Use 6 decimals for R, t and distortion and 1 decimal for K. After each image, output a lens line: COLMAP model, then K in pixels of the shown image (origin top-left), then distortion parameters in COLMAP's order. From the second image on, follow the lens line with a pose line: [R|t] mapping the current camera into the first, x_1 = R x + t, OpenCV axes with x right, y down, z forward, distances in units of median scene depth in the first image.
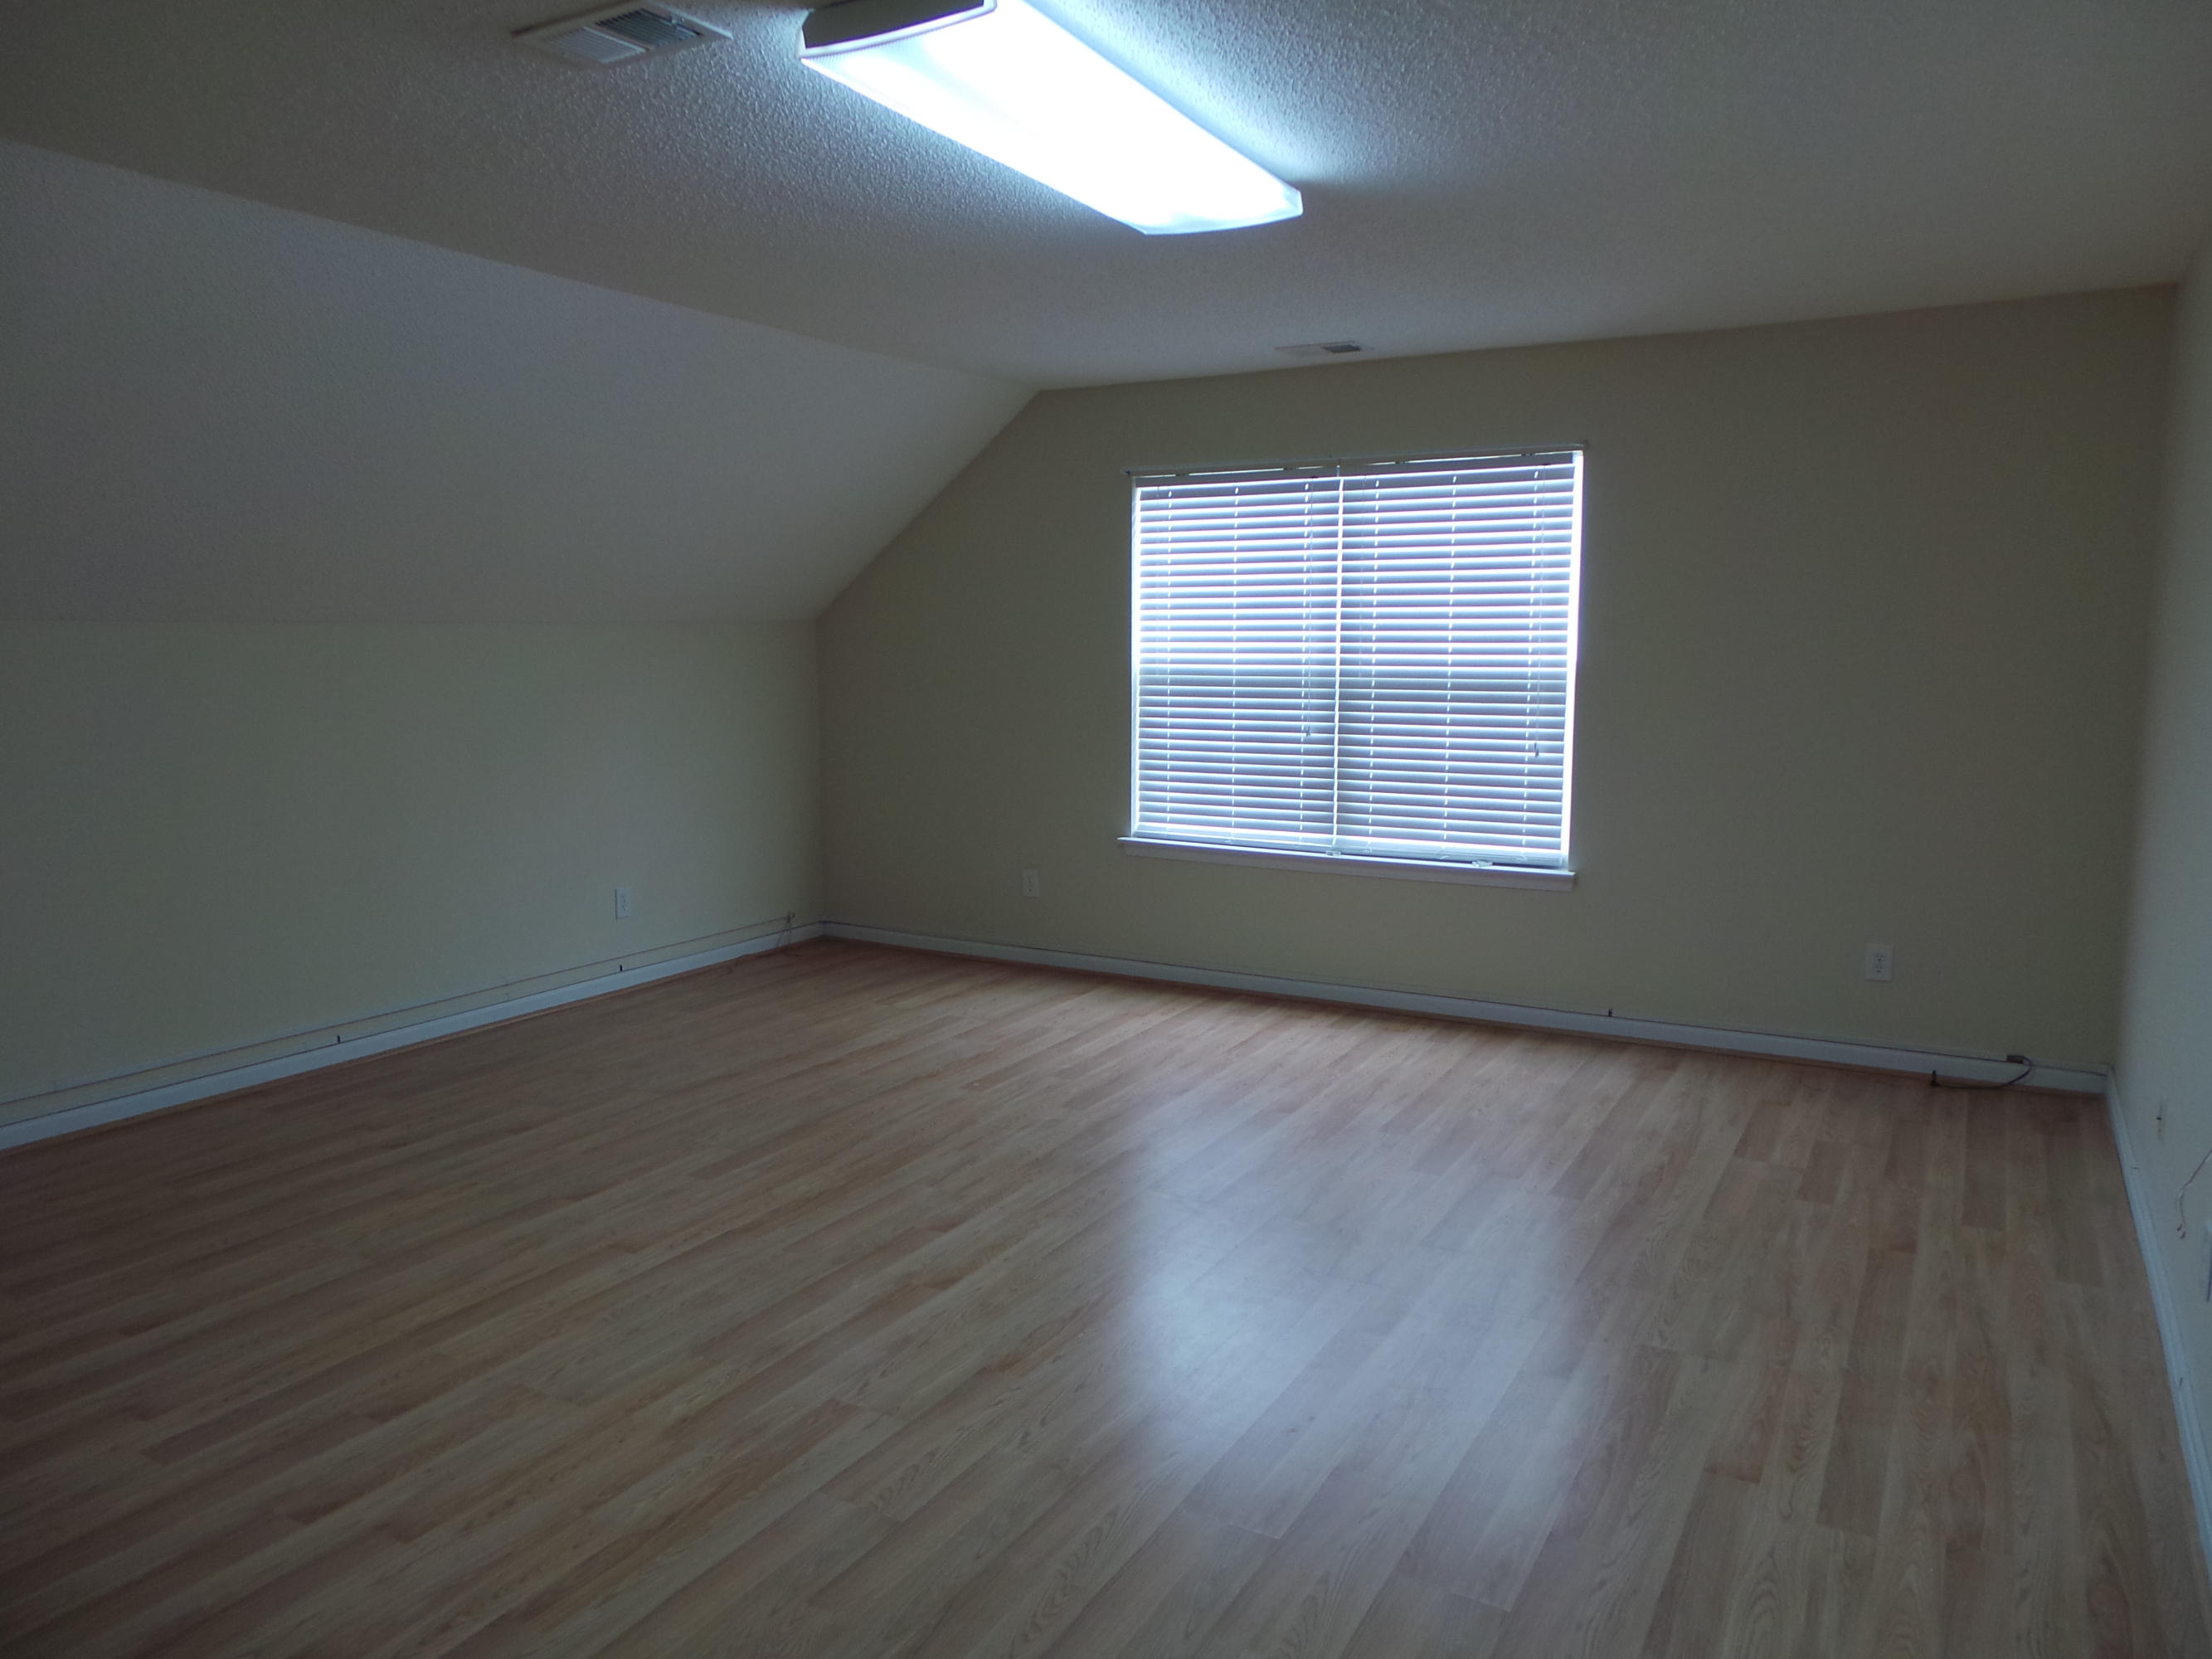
lens RADIAL K [[1503.4, 0, 1114.7], [0, 1503.4, 827.9], [0, 0, 1]] dist [-0.020960, 0.011107]
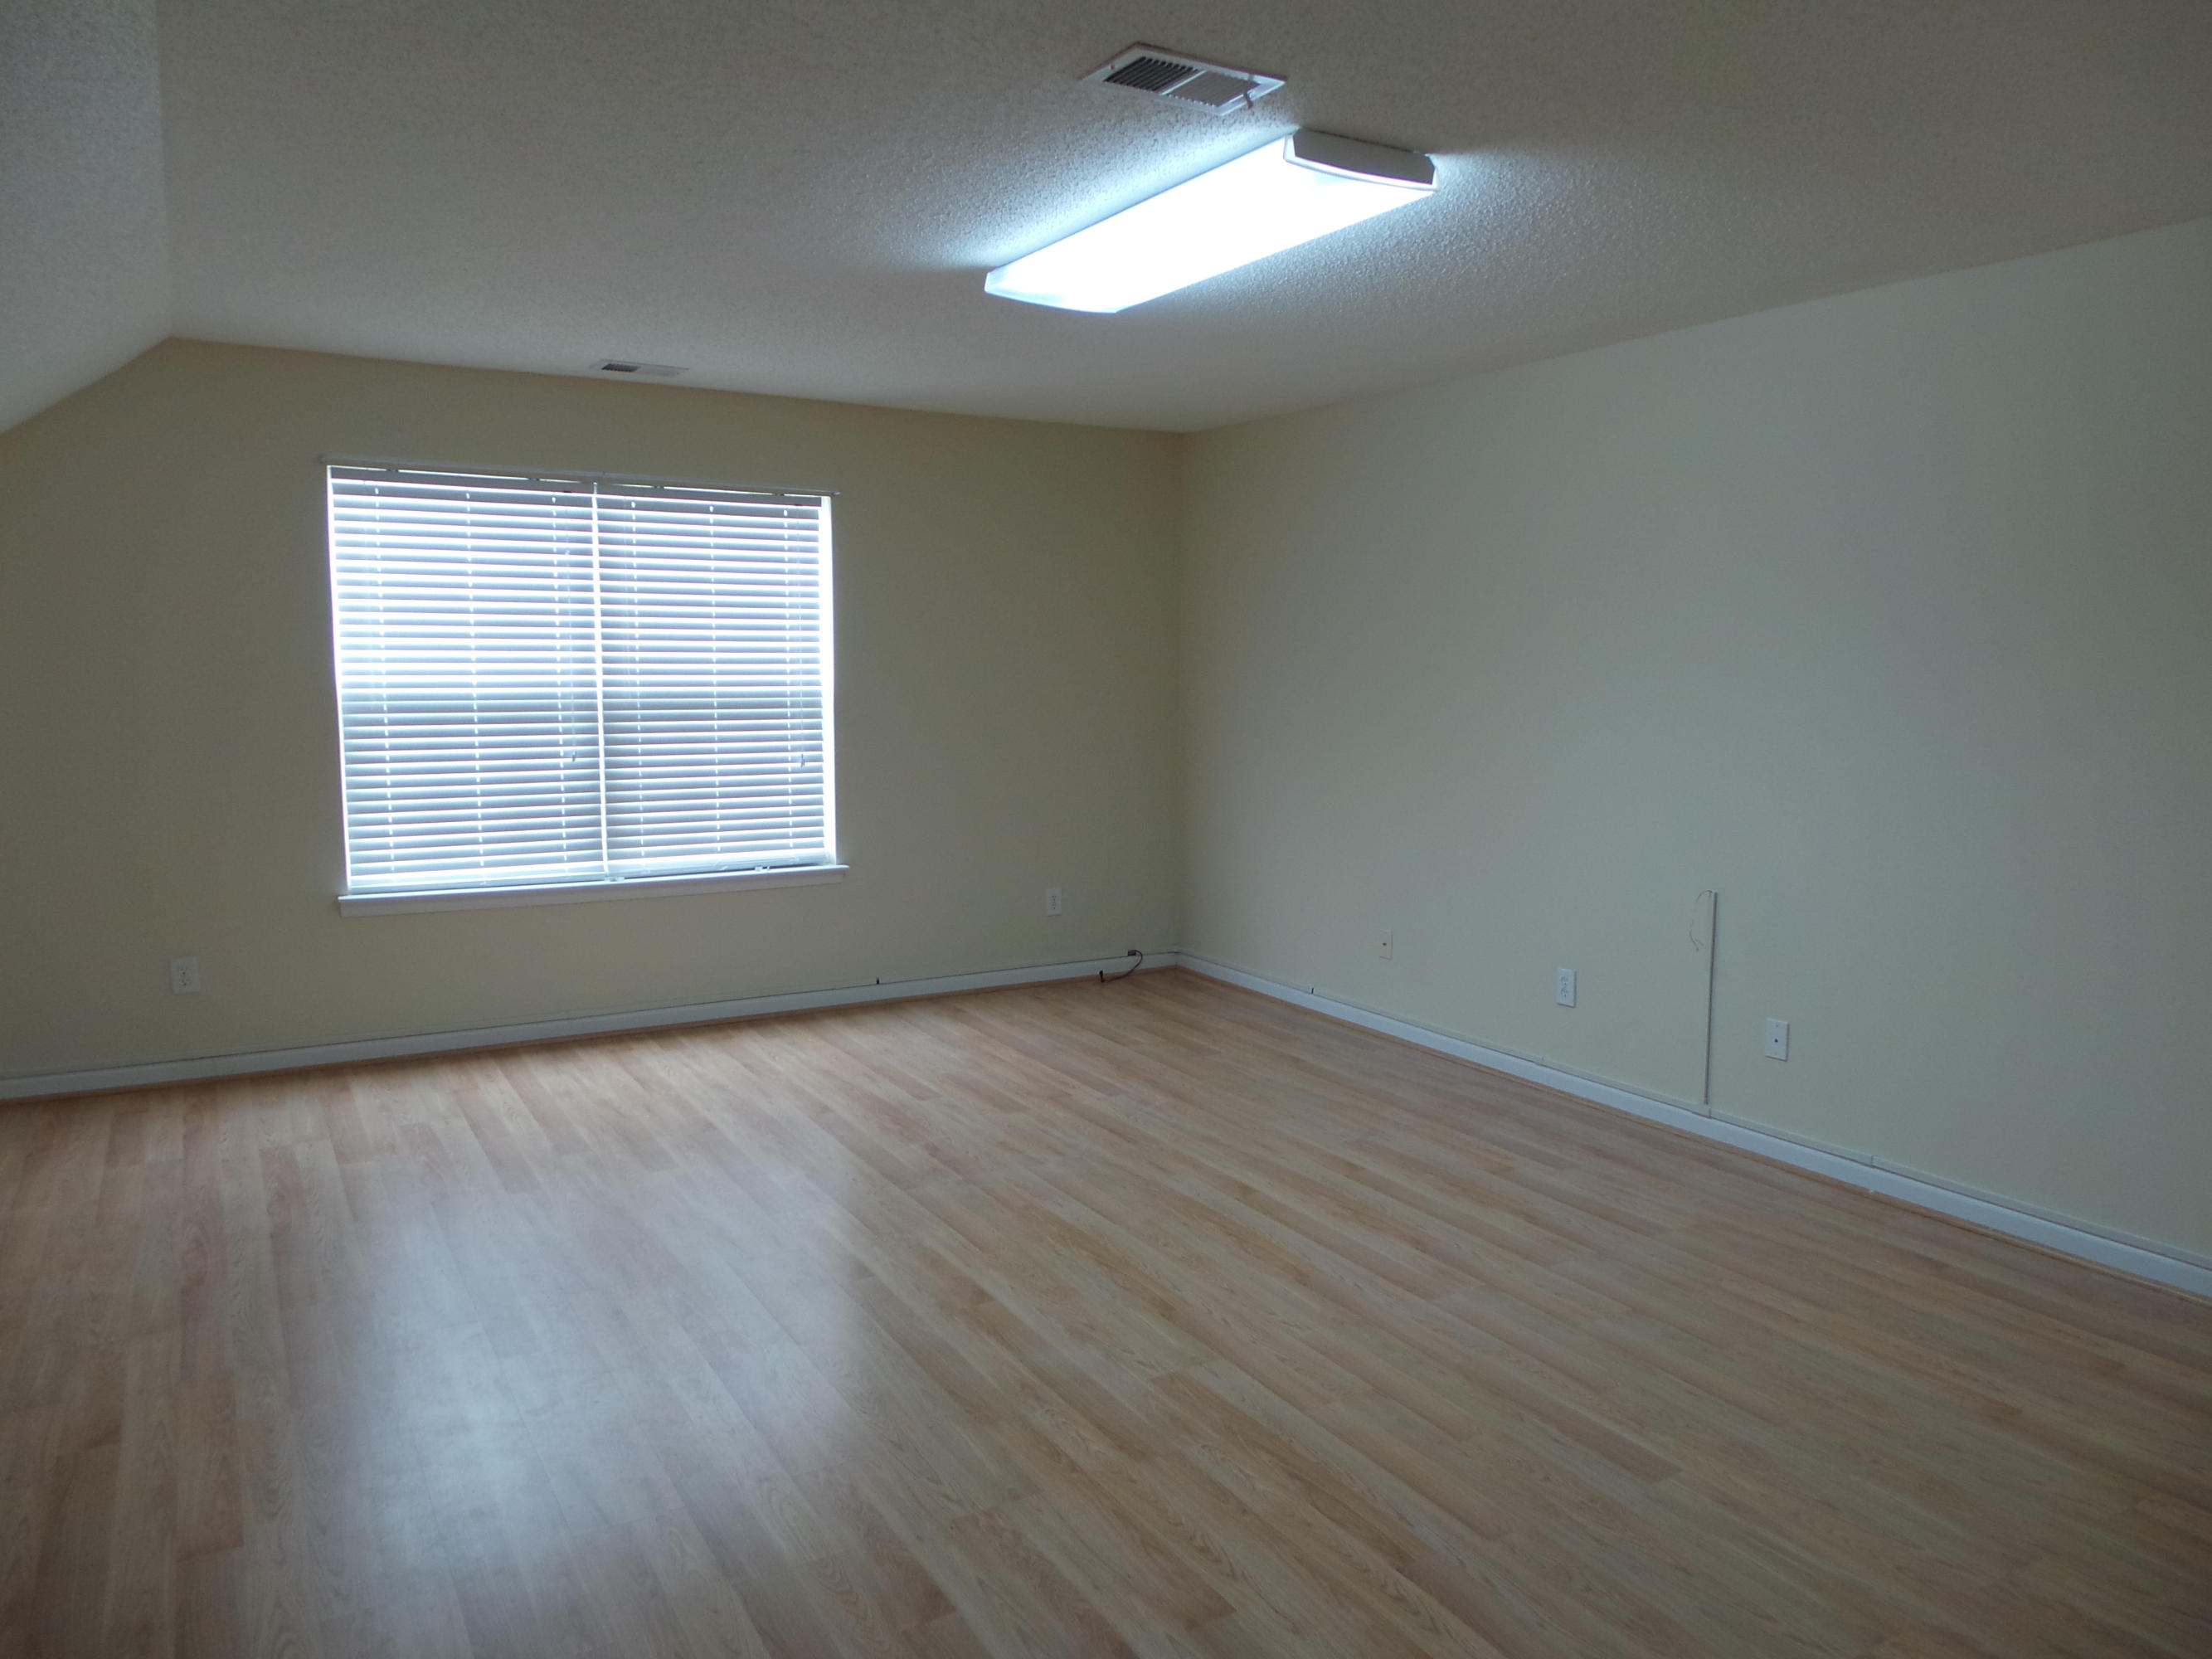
lens RADIAL K [[1503.4, 0, 1111.7], [0, 1503.4, 828.9], [0, 0, 1]] dist [-0.020960, 0.011107]
pose [[0.495198, -0.092272, 0.863866, -0.559282], [0.101179, 0.993703, 0.048142, -0.031270], [-0.862869, 0.063565, 0.501415, 0.240351]]
